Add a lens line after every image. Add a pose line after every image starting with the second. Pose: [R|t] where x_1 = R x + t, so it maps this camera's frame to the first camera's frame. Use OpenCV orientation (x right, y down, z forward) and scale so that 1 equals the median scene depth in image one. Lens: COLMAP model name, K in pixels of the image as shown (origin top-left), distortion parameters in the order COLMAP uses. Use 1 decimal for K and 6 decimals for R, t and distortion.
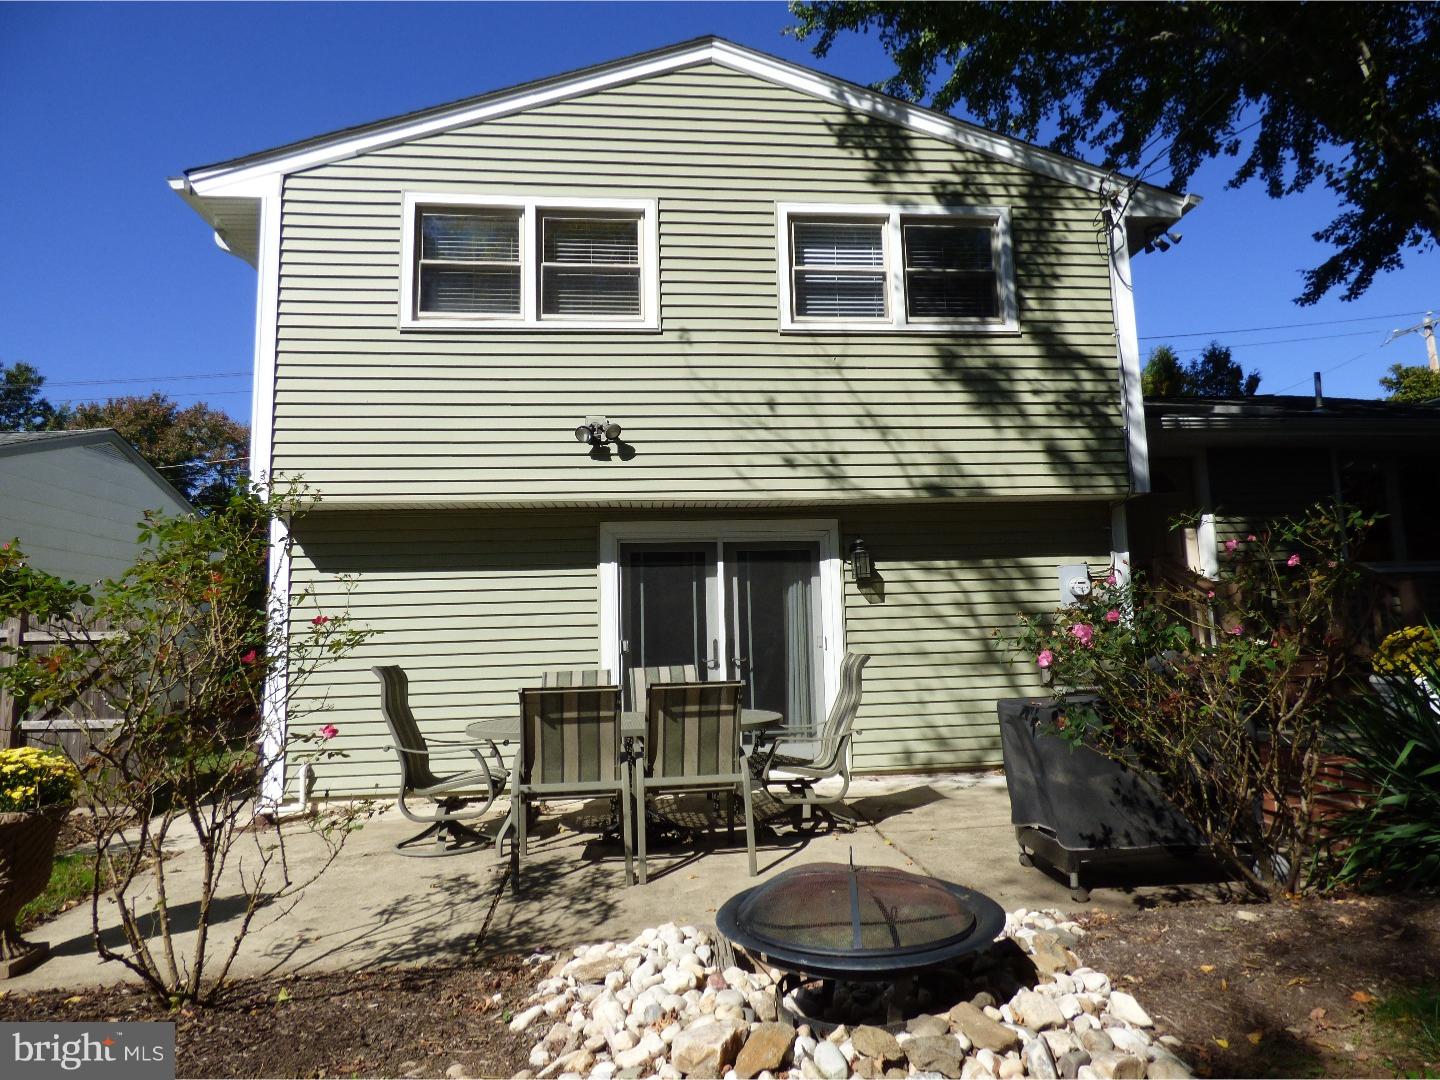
lens RADIAL K [[860.7, 0, 718.6], [0, 860.7, 535.1], [0, 0, 1]] dist [-0.003019, -0.000679]
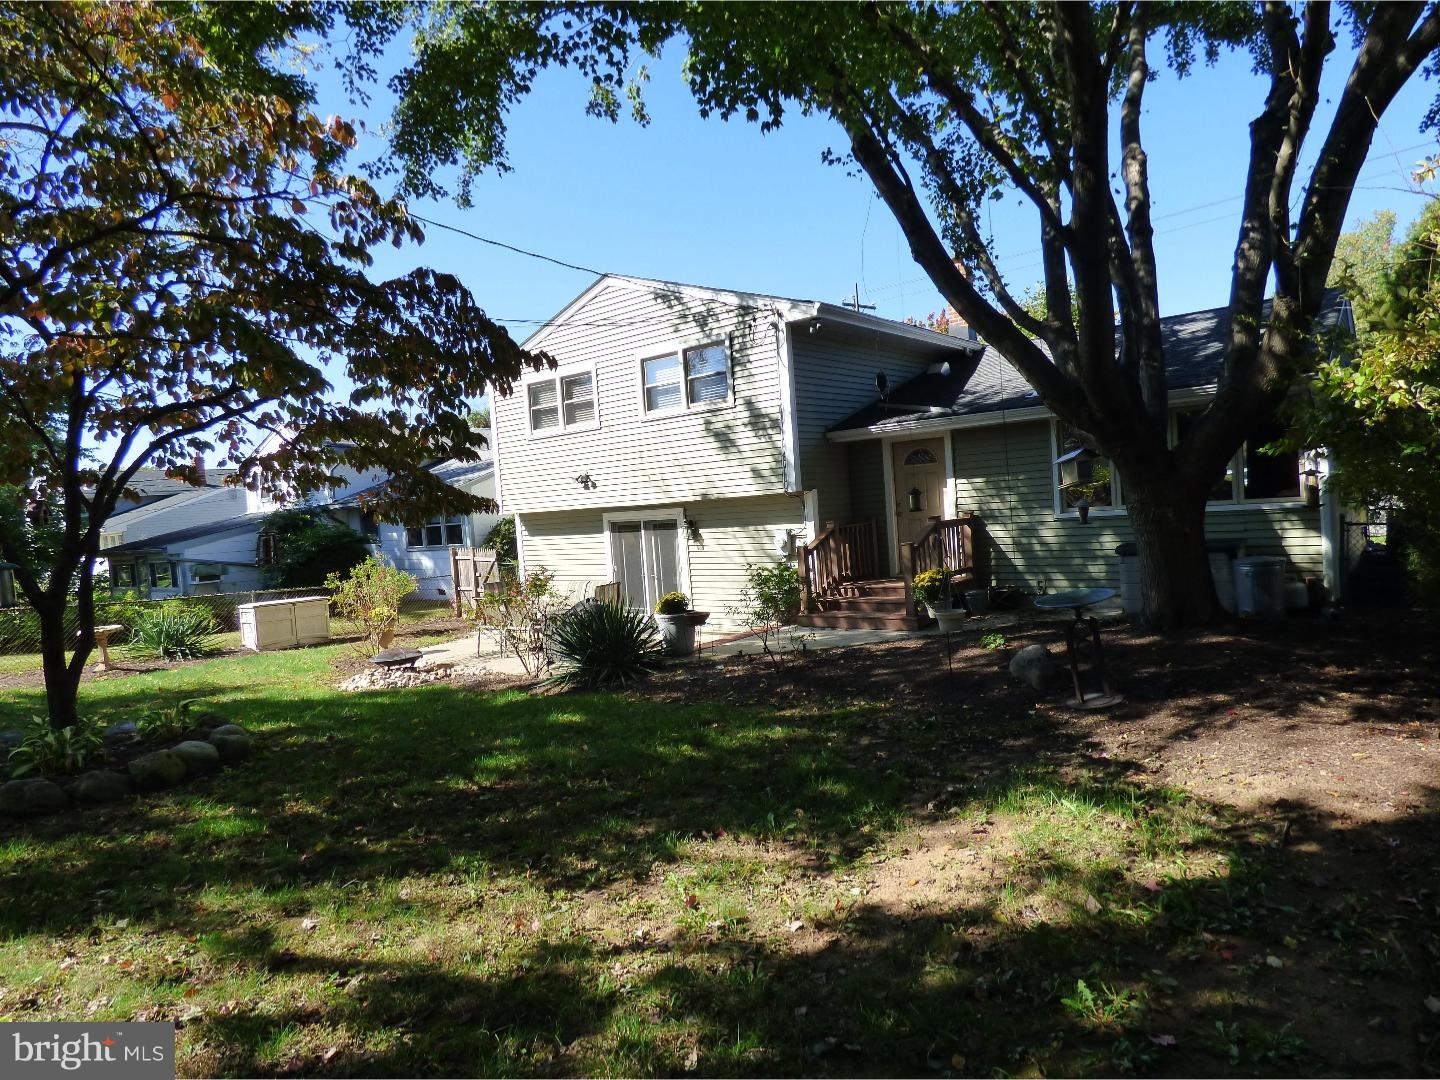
lens RADIAL K [[860.7, 0, 722.9], [0, 860.7, 540.2], [0, 0, 1]] dist [-0.003019, -0.000679]
pose [[0.701017, 0.014339, -0.713001, 1.637481], [0.140287, 0.977490, 0.157586, -0.249590], [0.699210, -0.210495, 0.683225, -0.315949]]
